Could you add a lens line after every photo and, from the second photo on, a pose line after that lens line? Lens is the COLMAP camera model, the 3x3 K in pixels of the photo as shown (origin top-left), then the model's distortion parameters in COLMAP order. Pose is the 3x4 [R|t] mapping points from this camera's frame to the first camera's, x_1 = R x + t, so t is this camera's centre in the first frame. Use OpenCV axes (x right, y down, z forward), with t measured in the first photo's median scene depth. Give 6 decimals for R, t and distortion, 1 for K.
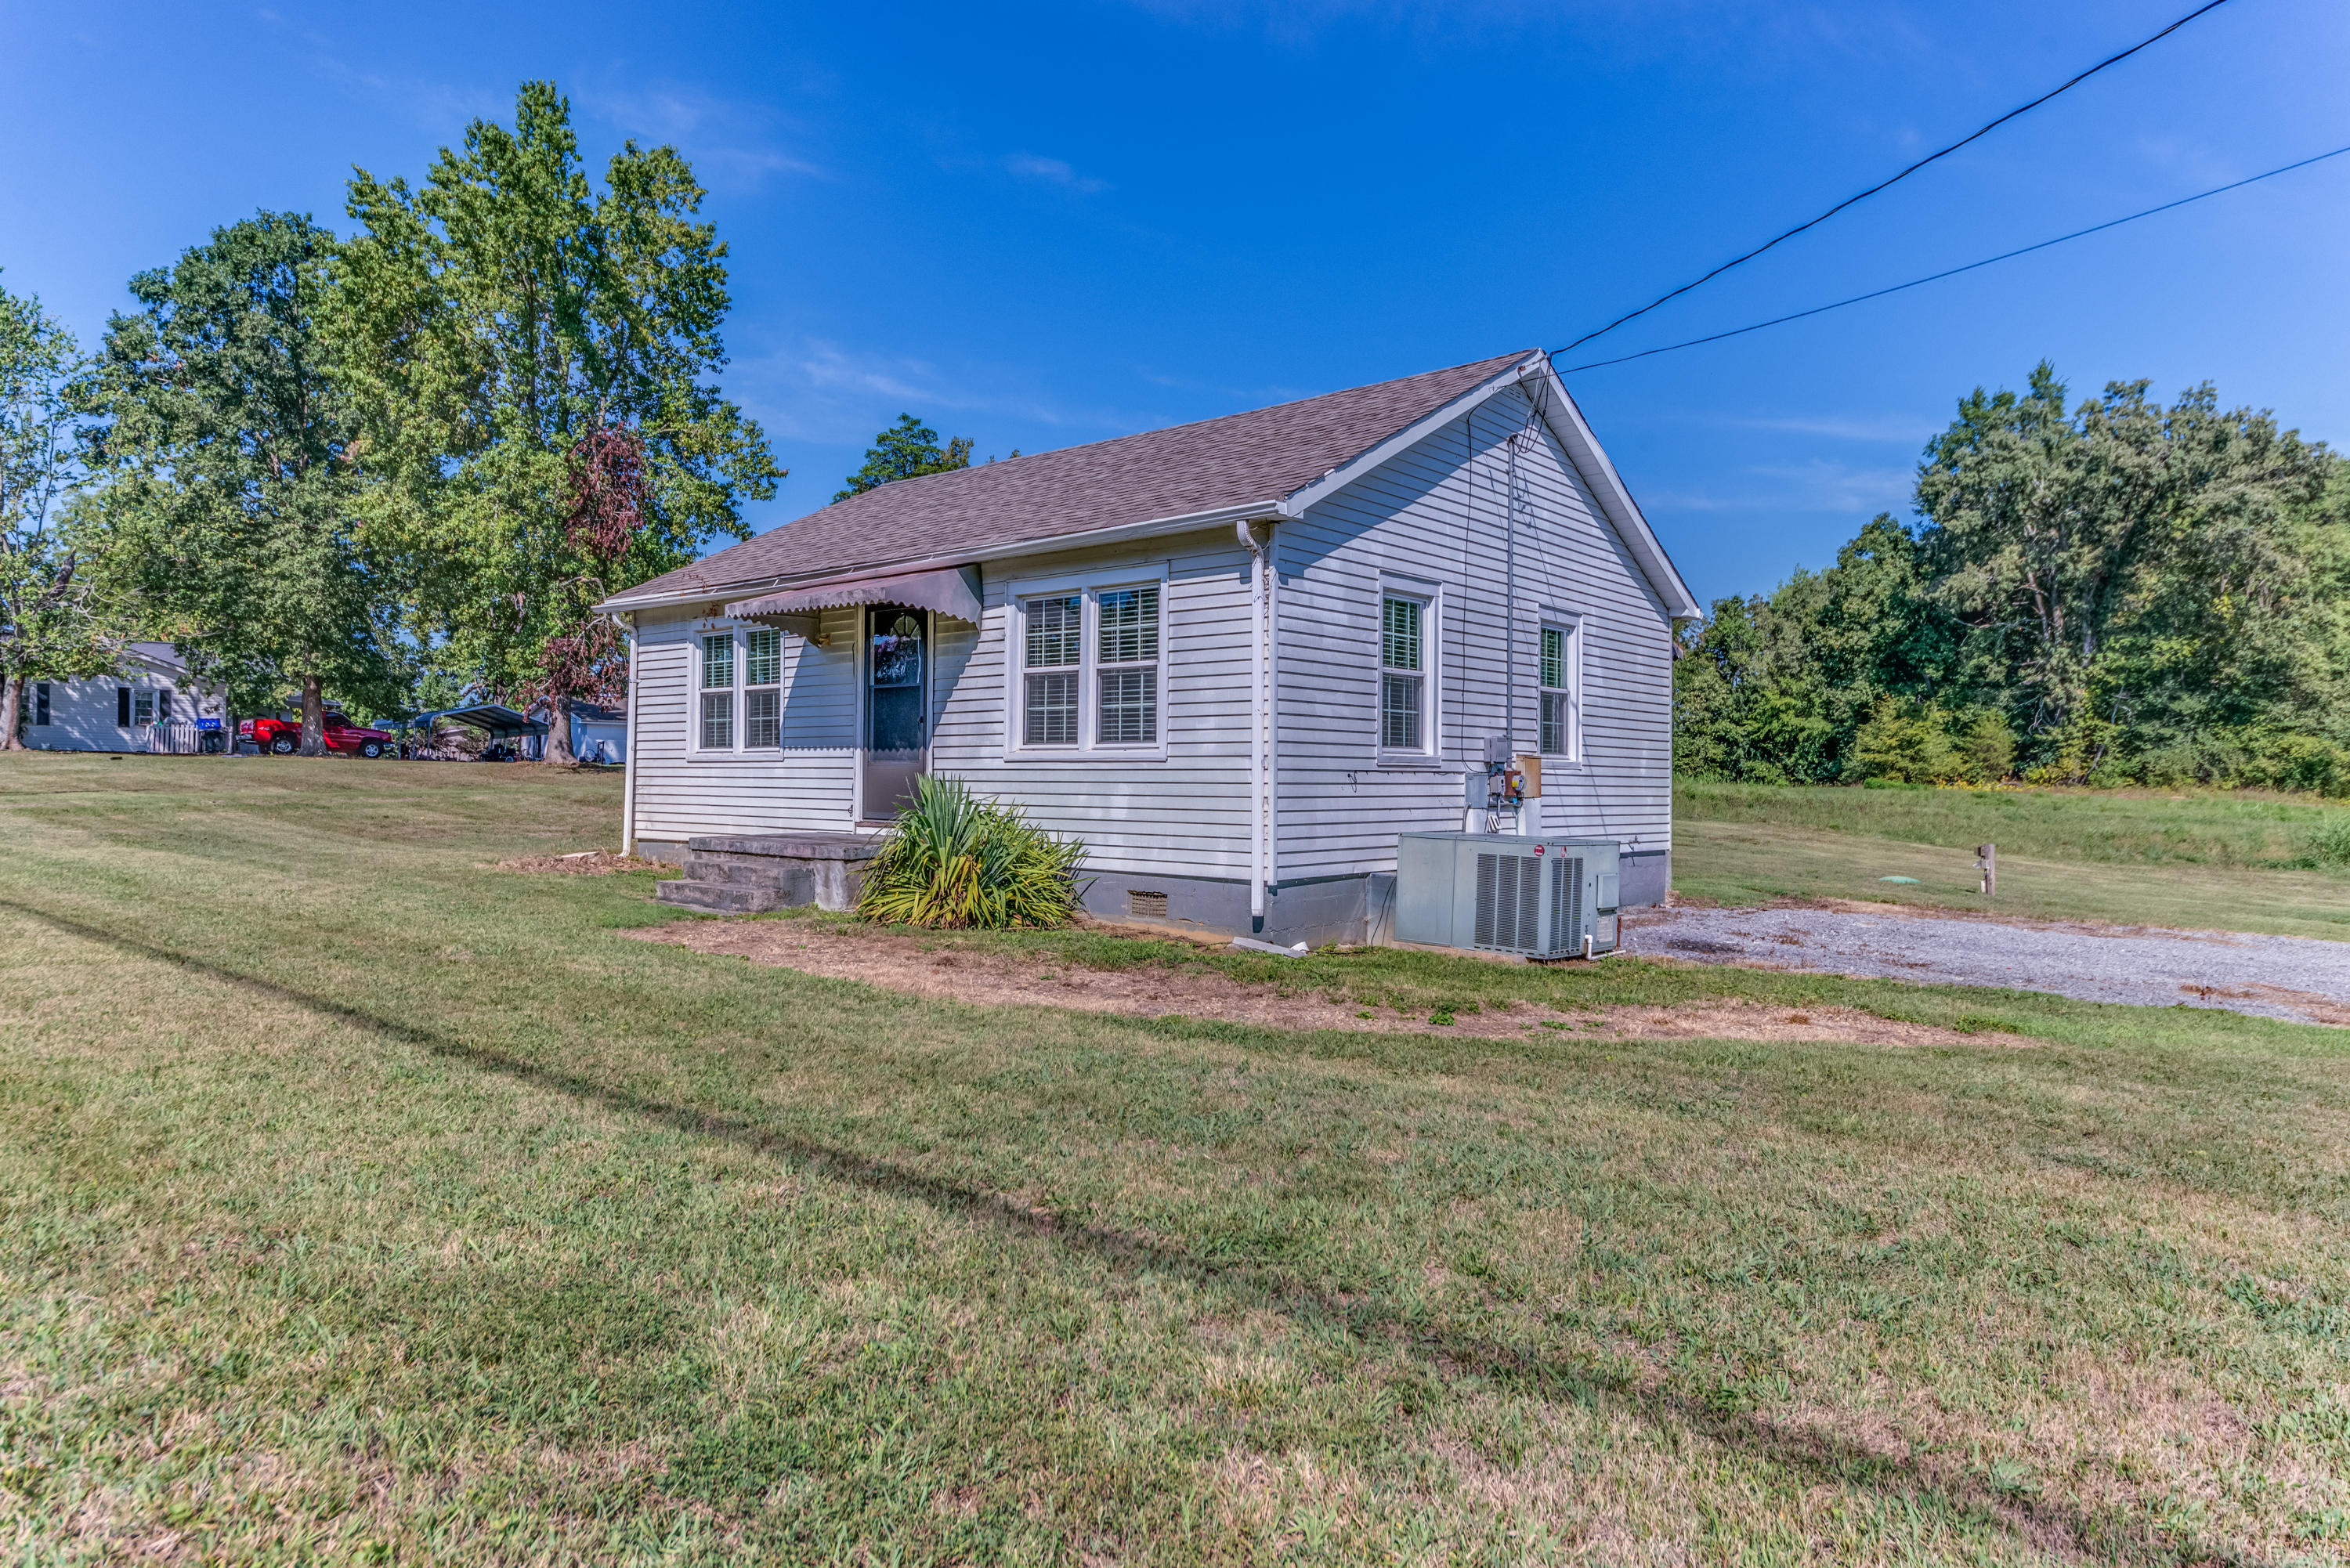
lens RADIAL K [[1369.3, 0, 1118.2], [0, 1369.3, 784.5], [0, 0, 1]] dist [-0.000514, -0.000332]
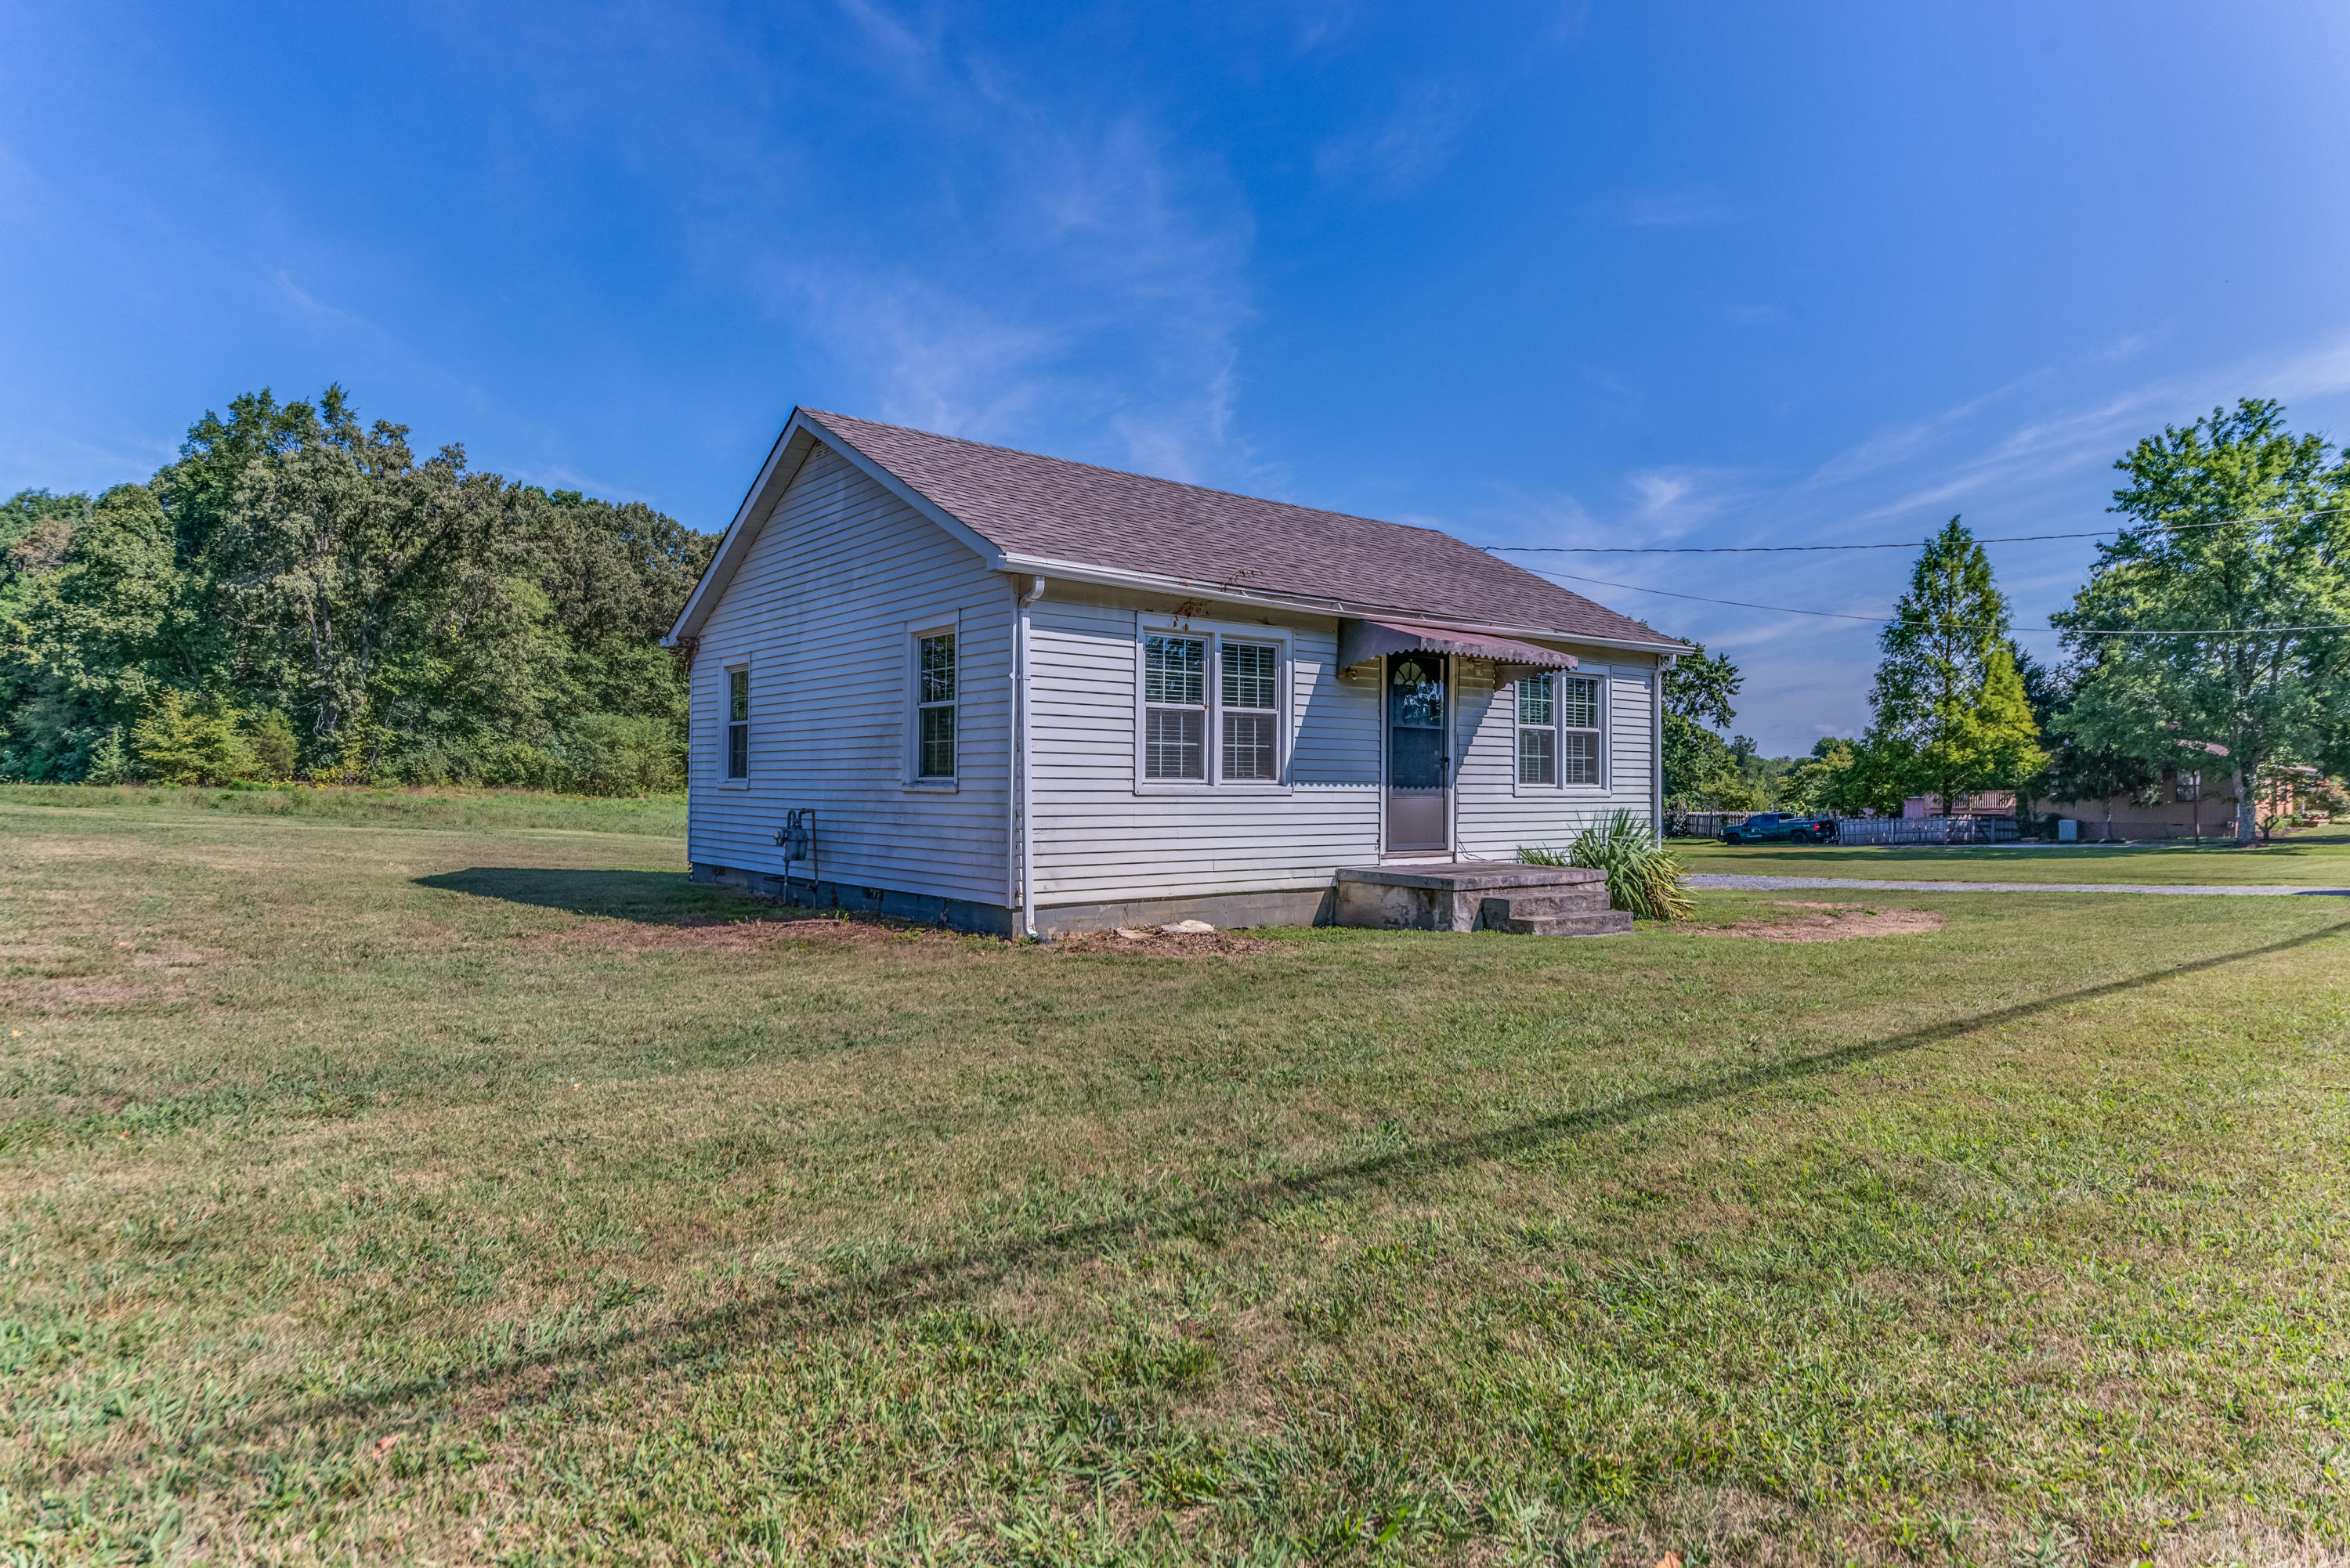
lens RADIAL K [[1369.3, 0, 1118.2], [0, 1369.3, 784.5], [0, 0, 1]] dist [-0.000514, -0.000332]
pose [[0.172290, -0.006845, 0.985022, -1.206853], [0.000083, 0.999976, 0.006934, -0.031937], [-0.985046, -0.001113, 0.172287, 0.990892]]
